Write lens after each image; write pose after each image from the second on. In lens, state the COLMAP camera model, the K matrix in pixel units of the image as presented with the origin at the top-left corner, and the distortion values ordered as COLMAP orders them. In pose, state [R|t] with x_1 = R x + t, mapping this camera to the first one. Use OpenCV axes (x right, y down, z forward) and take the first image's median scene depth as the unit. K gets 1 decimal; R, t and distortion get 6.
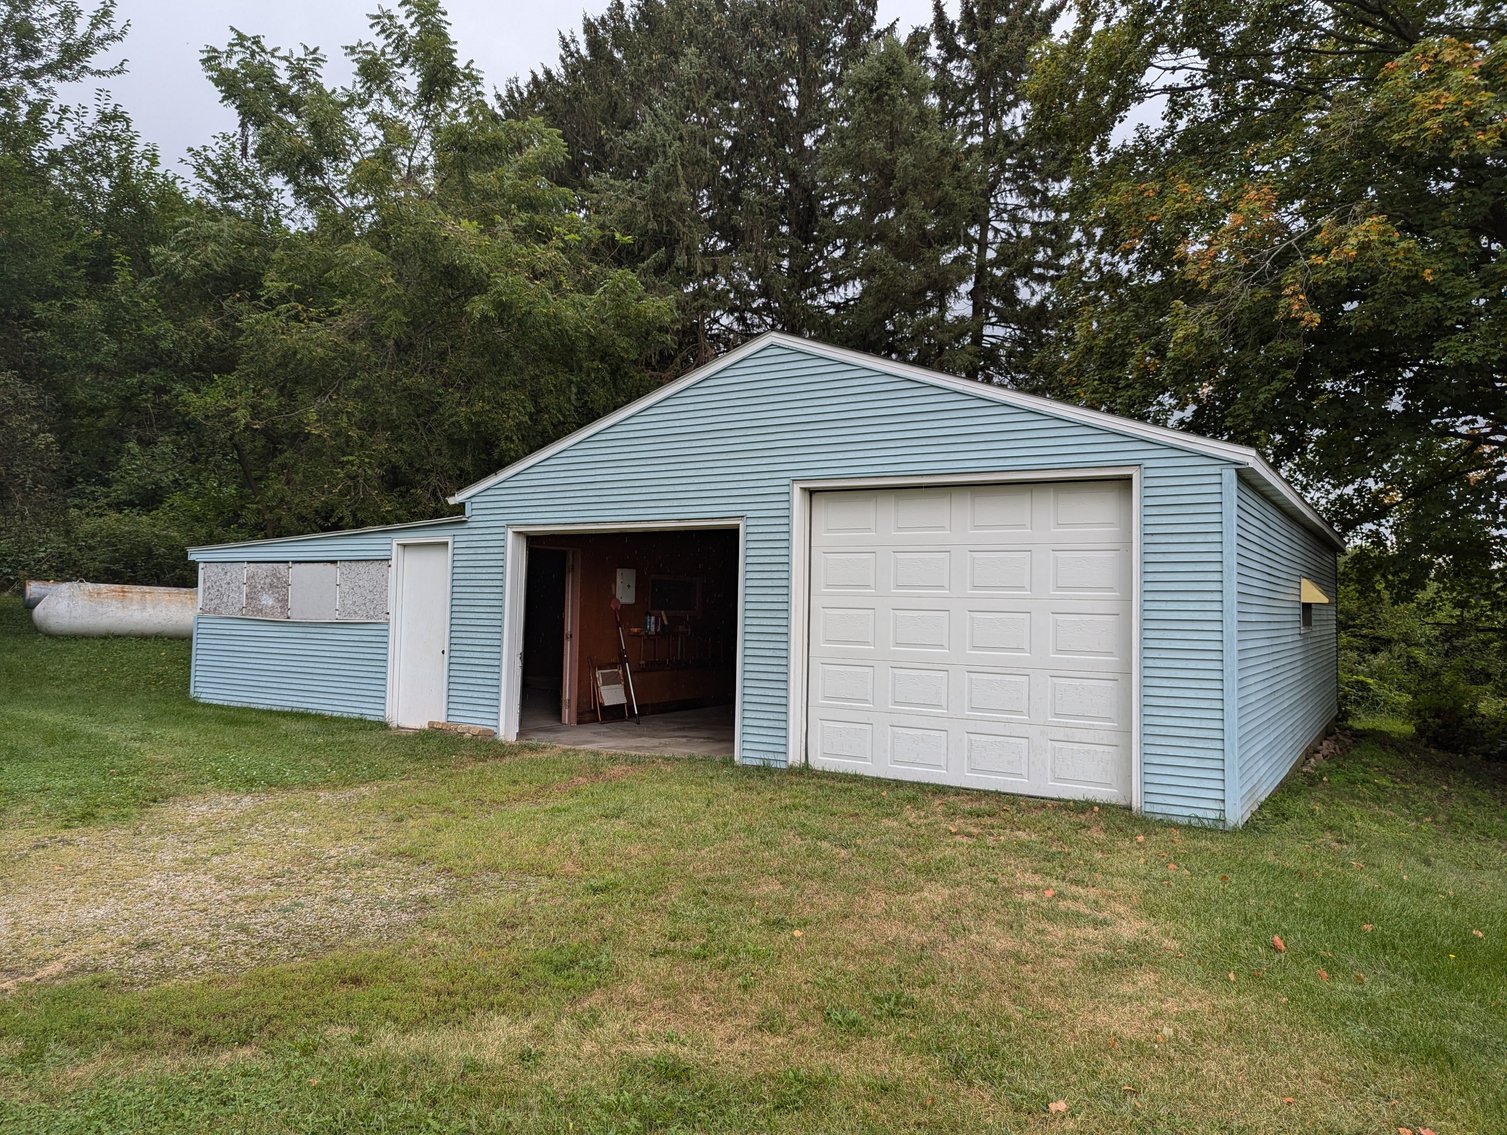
lens RADIAL K [[1057.6, 0, 753.5], [0, 1057.6, 567.5], [0, 0, 1]] dist [0.001175, 0.000511]
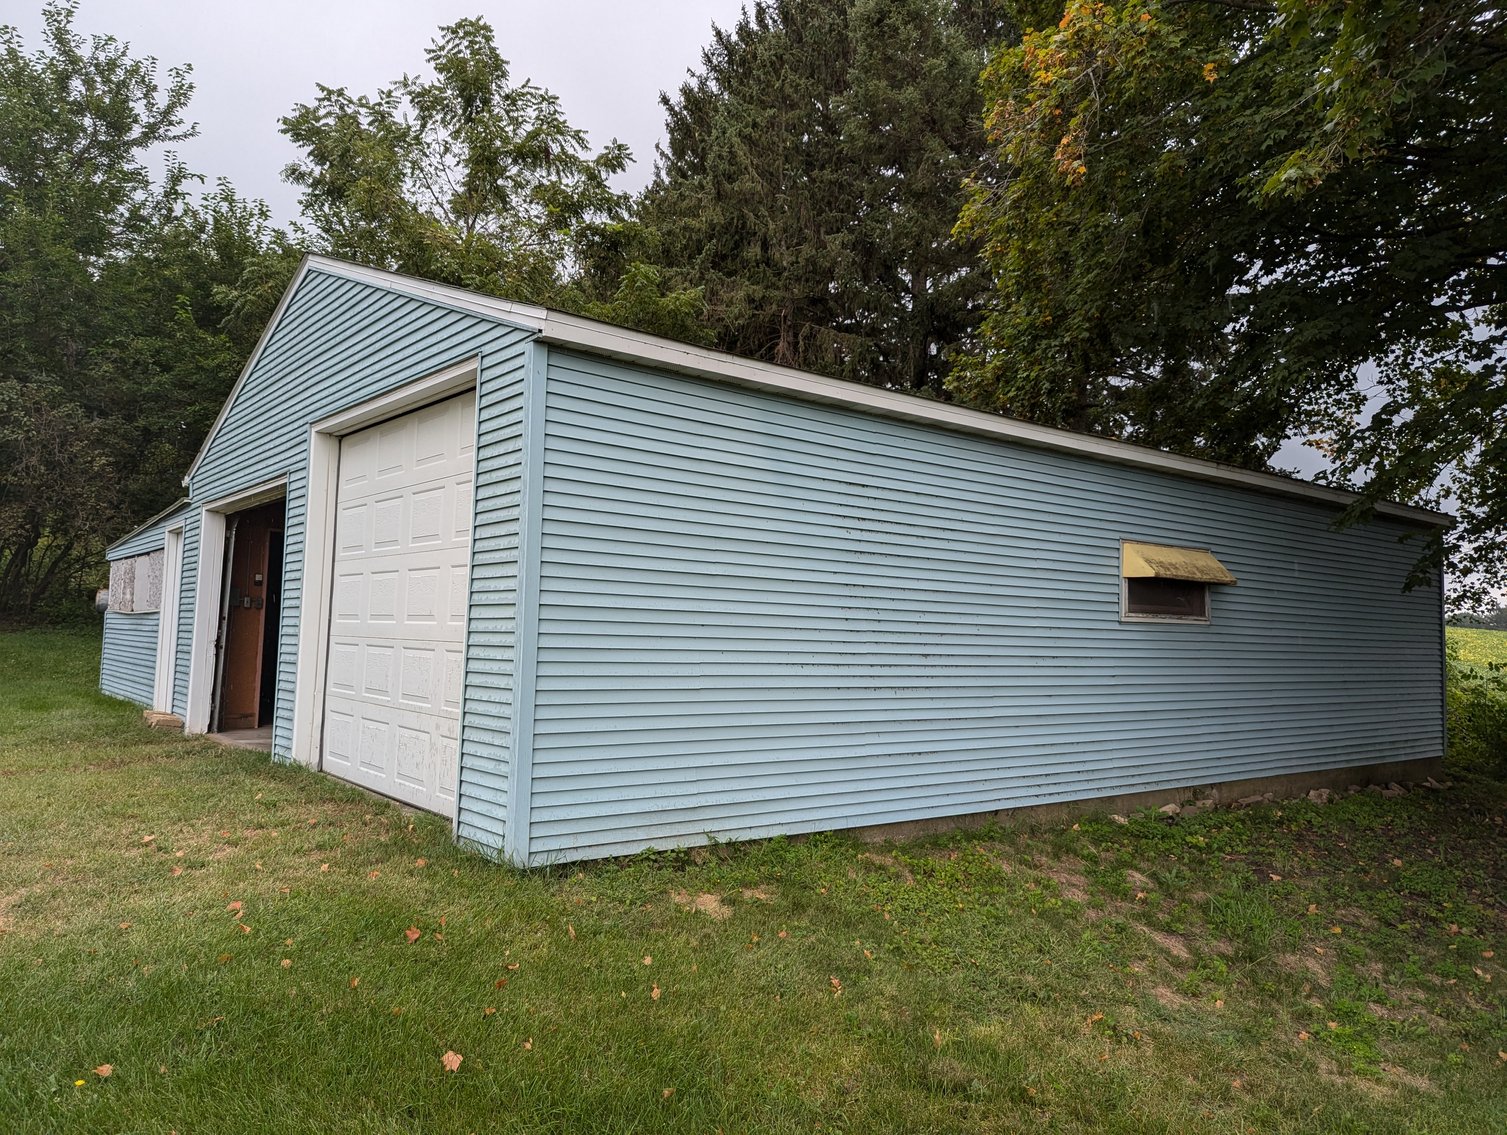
lens RADIAL K [[1057.6, 0, 753.5], [0, 1057.6, 567.5], [0, 0, 1]] dist [0.001175, 0.000511]
pose [[0.938682, -0.015312, -0.344443, 0.317105], [0.002387, 0.999278, -0.037917, 0.030274], [0.344775, 0.034770, 0.938041, 0.163622]]
